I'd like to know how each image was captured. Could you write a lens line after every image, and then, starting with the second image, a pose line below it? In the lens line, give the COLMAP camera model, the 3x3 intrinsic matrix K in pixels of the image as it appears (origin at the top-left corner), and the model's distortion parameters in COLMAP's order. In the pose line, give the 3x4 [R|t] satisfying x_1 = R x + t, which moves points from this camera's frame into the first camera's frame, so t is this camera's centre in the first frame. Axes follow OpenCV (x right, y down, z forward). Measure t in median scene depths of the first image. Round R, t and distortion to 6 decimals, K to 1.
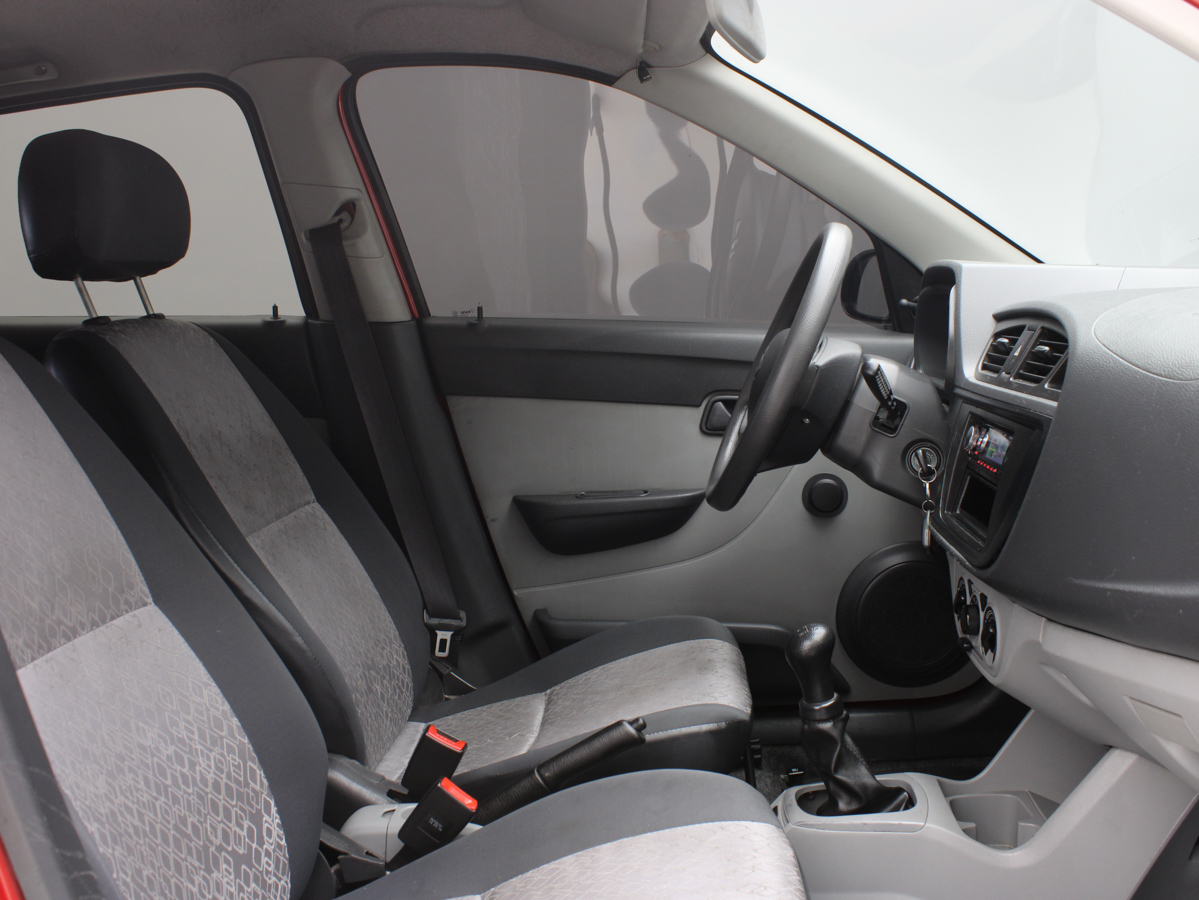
lens RADIAL K [[1245.2, 0, 594.8], [0, 1245.2, 453.4], [0, 0, 1]] dist [-0.092944, 0.000000]
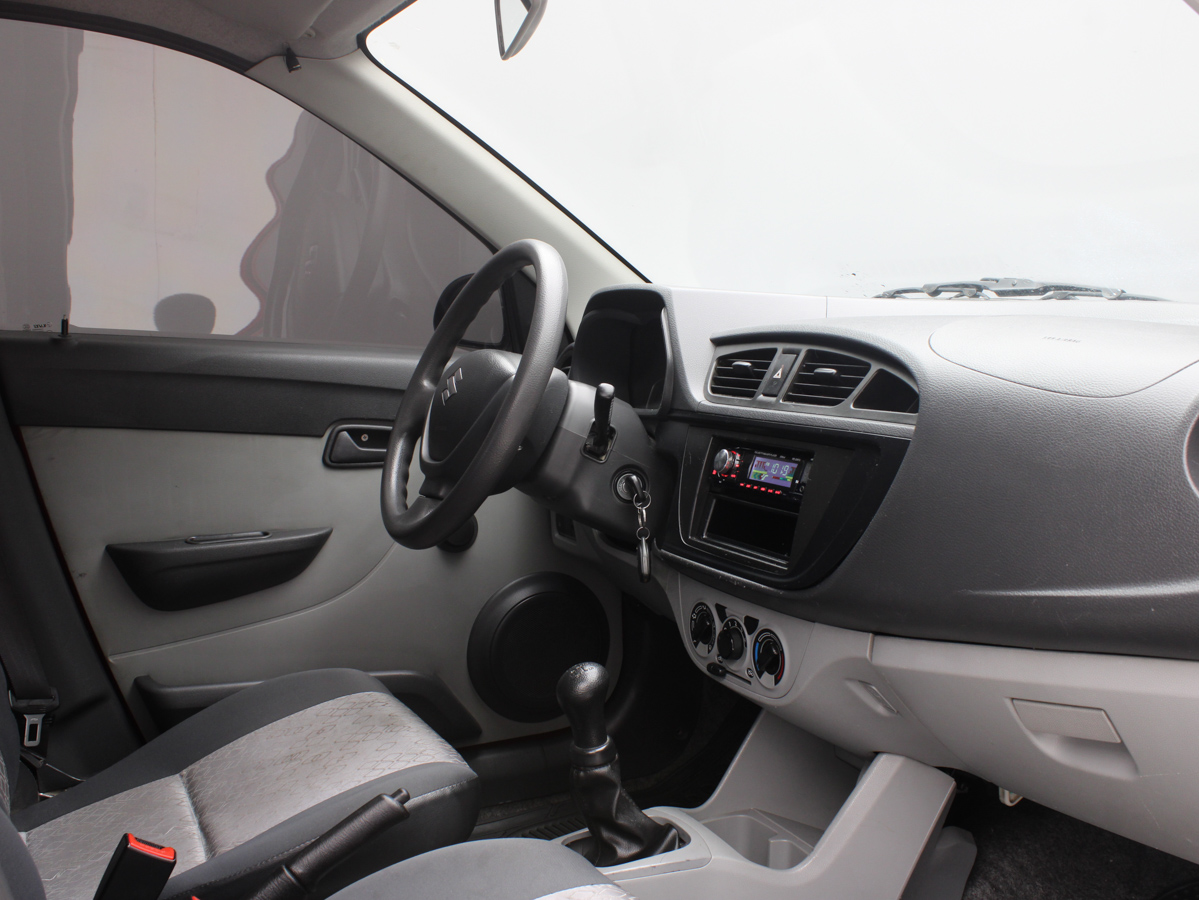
lens RADIAL K [[1245.2, 0, 603.2], [0, 1245.2, 457.5], [0, 0, 1]] dist [-0.092944, 0.000000]
pose [[0.872664, -0.017577, 0.488004, -0.192538], [0.029931, 0.999398, -0.017528, -0.000423], [-0.487402, 0.029903, 0.872665, 0.122168]]
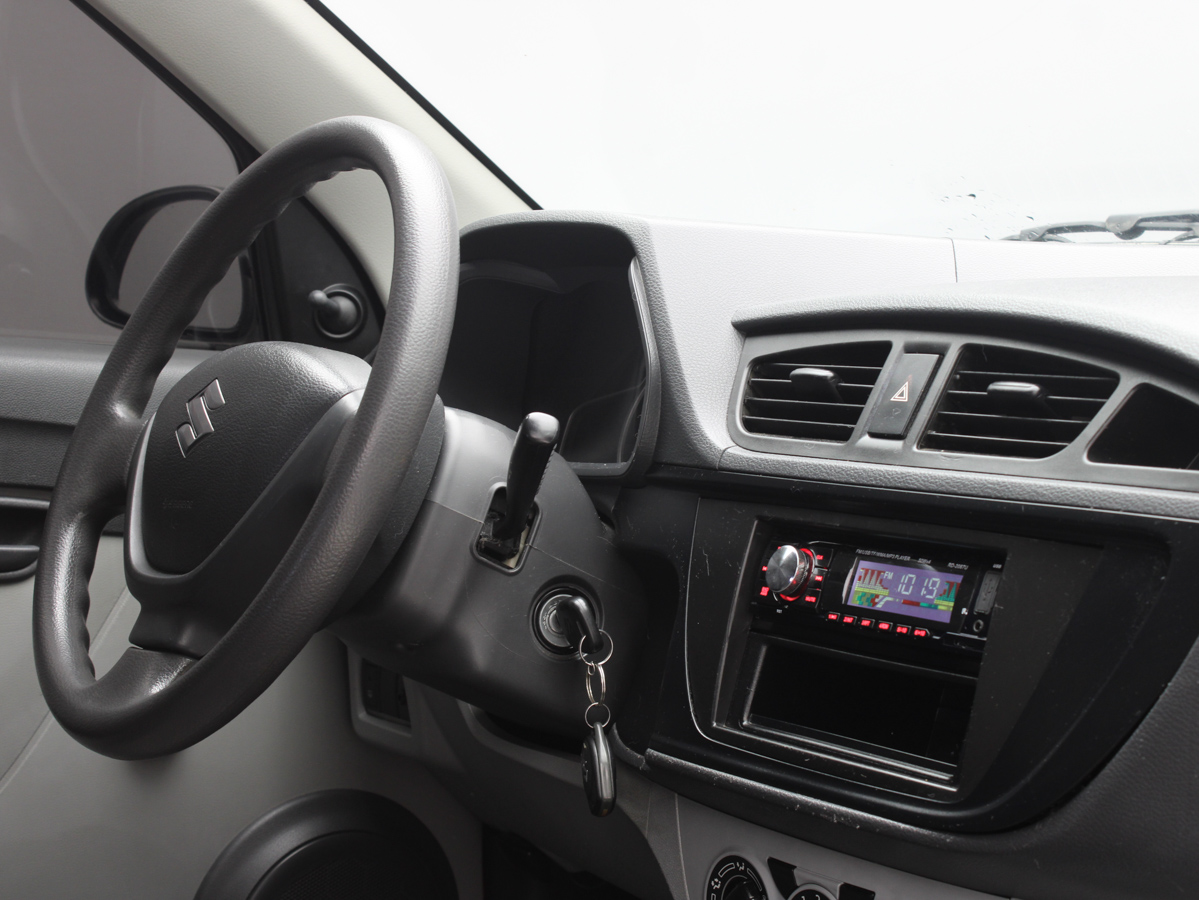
lens RADIAL K [[2347.4, 0, 596.1], [0, 2347.4, 442.5], [0, 0, 1]] dist [0.005646, 0.000000]
pose [[0.796014, -0.000822, 0.605277, -0.230975], [0.042374, 0.997621, -0.054371, -0.010753], [-0.603793, 0.068928, 0.794156, 0.212476]]
